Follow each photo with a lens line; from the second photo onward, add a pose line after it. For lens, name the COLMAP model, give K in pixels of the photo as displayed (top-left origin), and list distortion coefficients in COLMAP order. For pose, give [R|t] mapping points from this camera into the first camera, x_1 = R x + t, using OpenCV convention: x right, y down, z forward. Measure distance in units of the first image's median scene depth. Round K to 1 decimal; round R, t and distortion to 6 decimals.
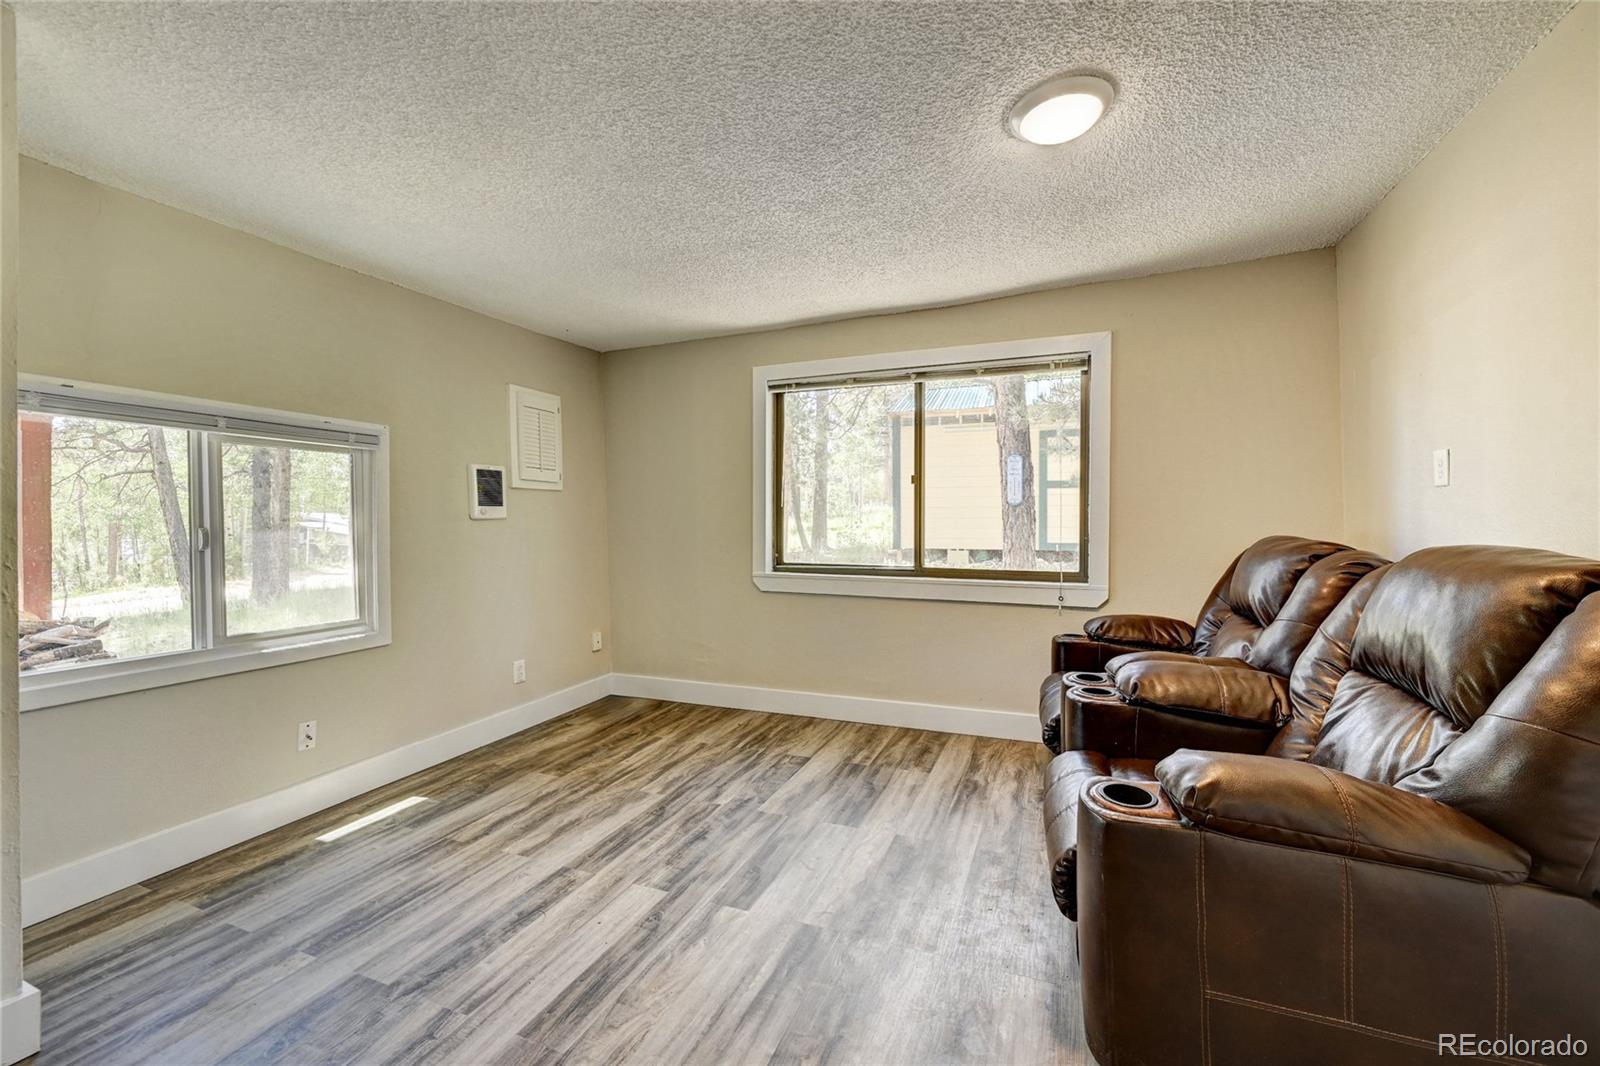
lens RADIAL K [[630.2, 0, 807.4], [0, 630.2, 528.8], [0, 0, 1]] dist [-0.010865, -0.000314]
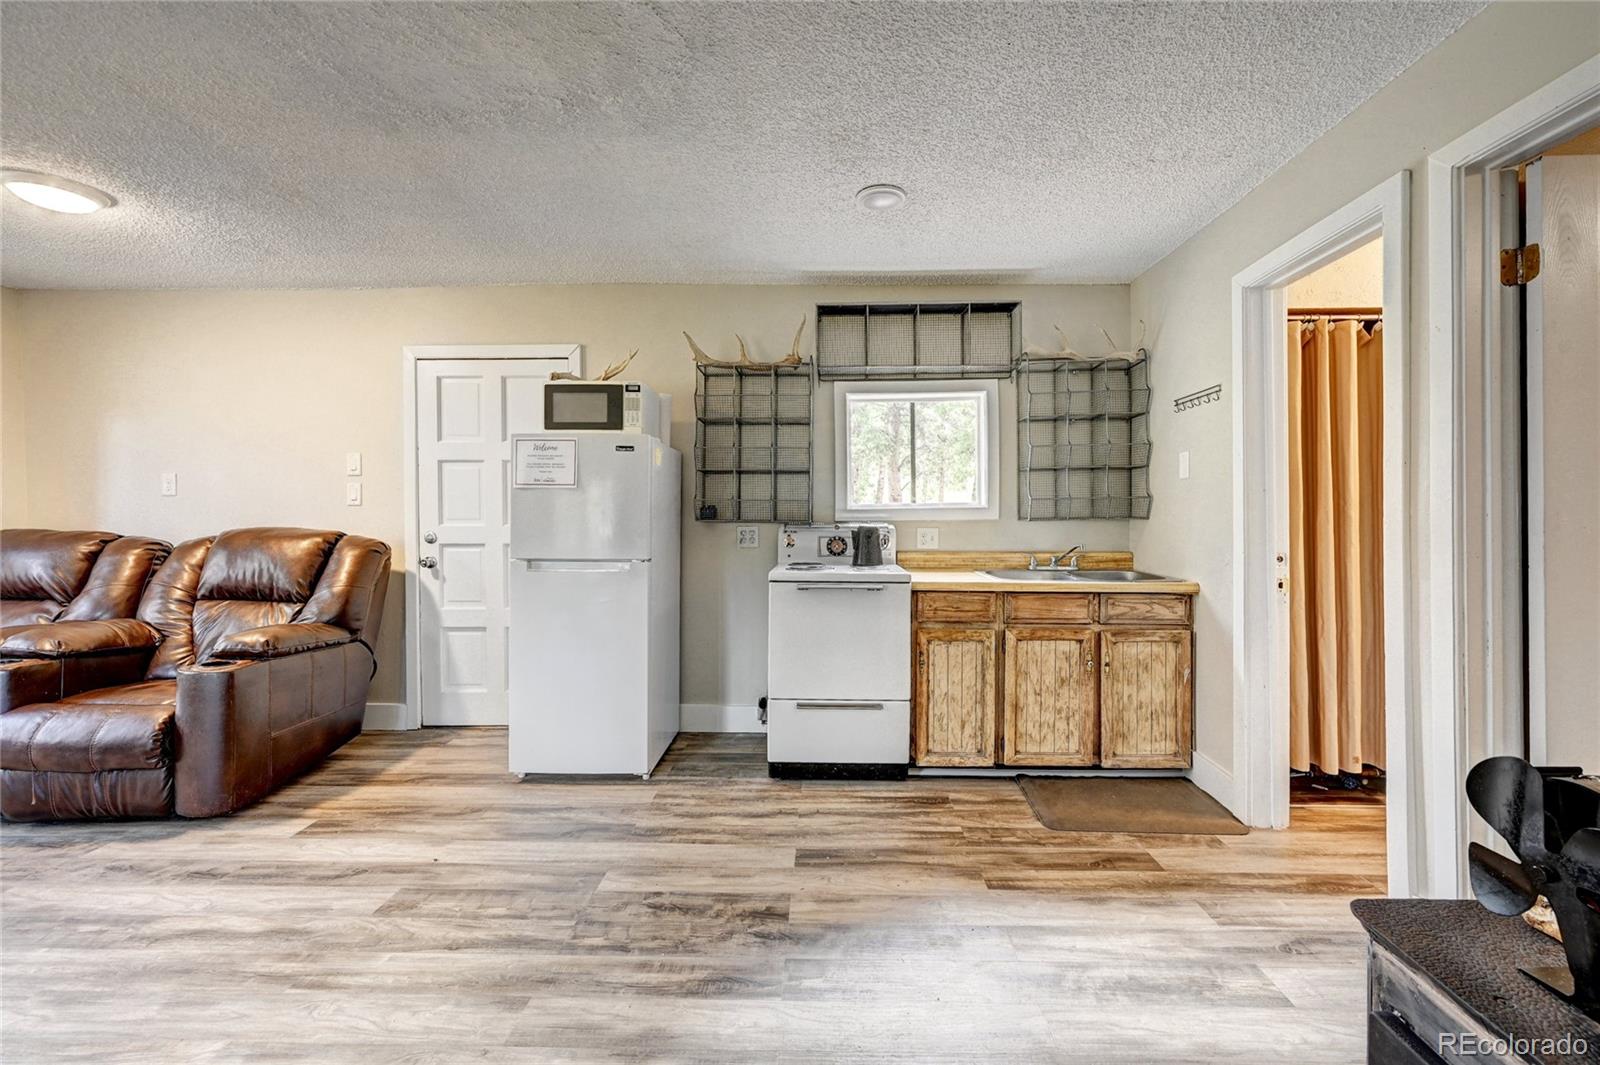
lens RADIAL K [[647.1, 0, 801.3], [0, 647.1, 518.4], [0, 0, 1]] dist [0.000925, -0.000418]
pose [[-0.355556, 0.007614, 0.934624, -0.769587], [0.014459, 0.999892, -0.002645, 0.012772], [-0.934543, 0.012573, -0.355627, 0.032081]]
